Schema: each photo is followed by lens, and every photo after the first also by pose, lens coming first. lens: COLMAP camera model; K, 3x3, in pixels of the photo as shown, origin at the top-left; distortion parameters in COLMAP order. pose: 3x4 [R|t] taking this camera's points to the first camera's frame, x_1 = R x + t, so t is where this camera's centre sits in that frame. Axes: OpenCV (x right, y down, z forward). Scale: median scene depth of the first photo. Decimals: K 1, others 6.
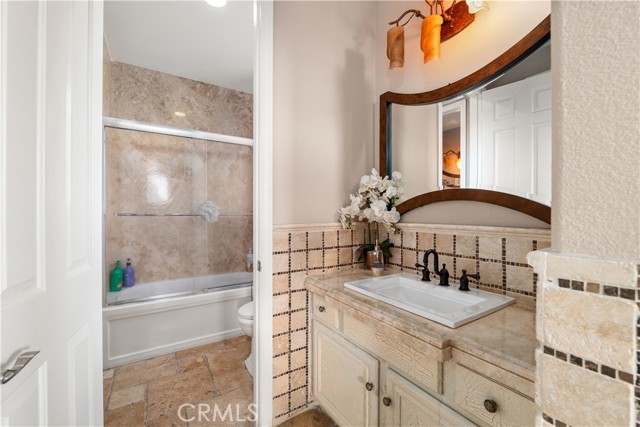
lens RADIAL K [[258.8, 0, 320.0], [0, 258.8, 213.5], [0, 0, 1]] dist [0.000466, 0.000123]
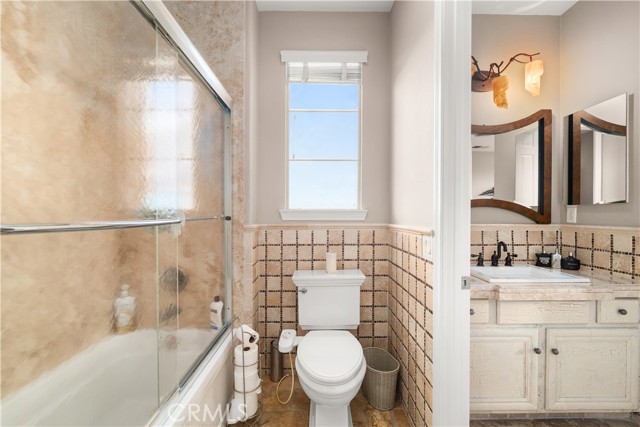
lens RADIAL K [[258.8, 0, 320.0], [0, 258.8, 213.5], [0, 0, 1]] dist [0.000466, 0.000123]
pose [[0.535160, -0.005550, 0.844733, -1.185876], [-0.001179, 0.999973, 0.007317, -0.023605], [-0.844750, -0.004912, 0.535138, 0.983547]]
